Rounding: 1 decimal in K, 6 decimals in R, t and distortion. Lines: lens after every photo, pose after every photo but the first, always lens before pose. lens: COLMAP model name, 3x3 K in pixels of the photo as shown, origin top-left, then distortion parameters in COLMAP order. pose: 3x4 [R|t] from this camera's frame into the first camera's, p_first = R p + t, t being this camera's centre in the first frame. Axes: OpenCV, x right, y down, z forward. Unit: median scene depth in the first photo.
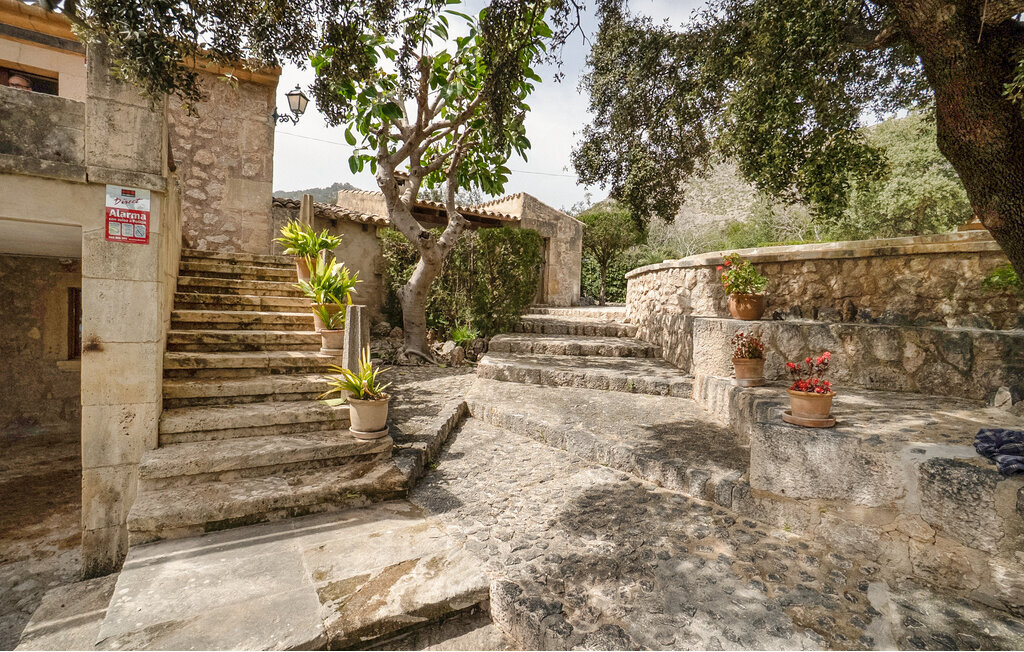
lens RADIAL K [[441.5, 0, 481.5], [0, 441.5, 323.6], [0, 0, 1]] dist [-0.019170, 0.000107]
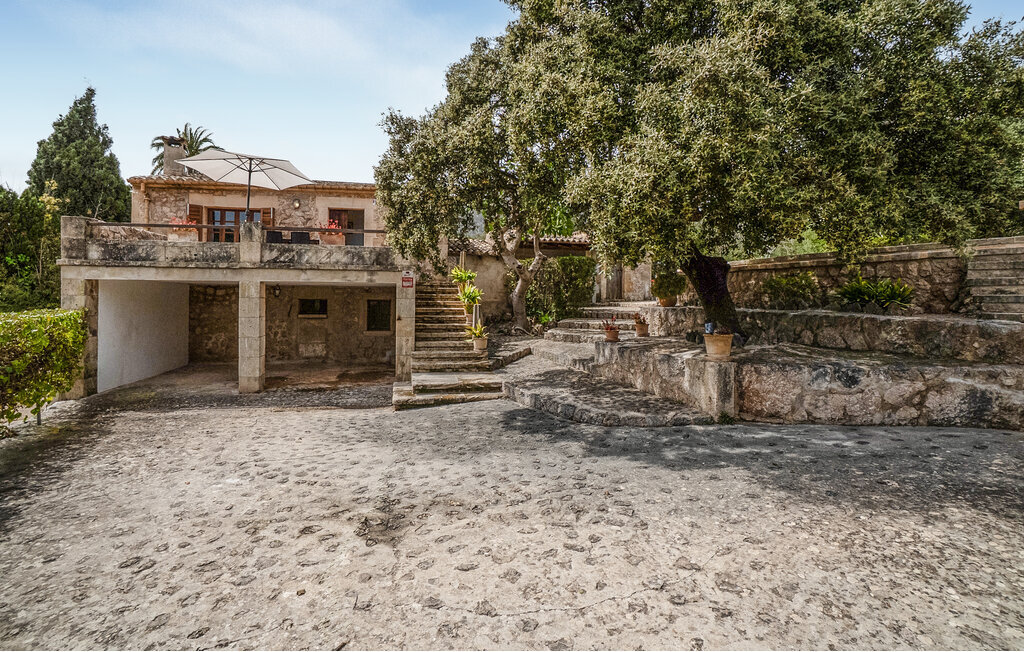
lens RADIAL K [[441.5, 0, 481.5], [0, 441.5, 323.6], [0, 0, 1]] dist [-0.019170, 0.000107]
pose [[0.930454, -0.007902, -0.366323, 0.592231], [0.011168, 0.999915, 0.006798, 0.046709], [0.366238, -0.010417, 0.930463, -1.210511]]
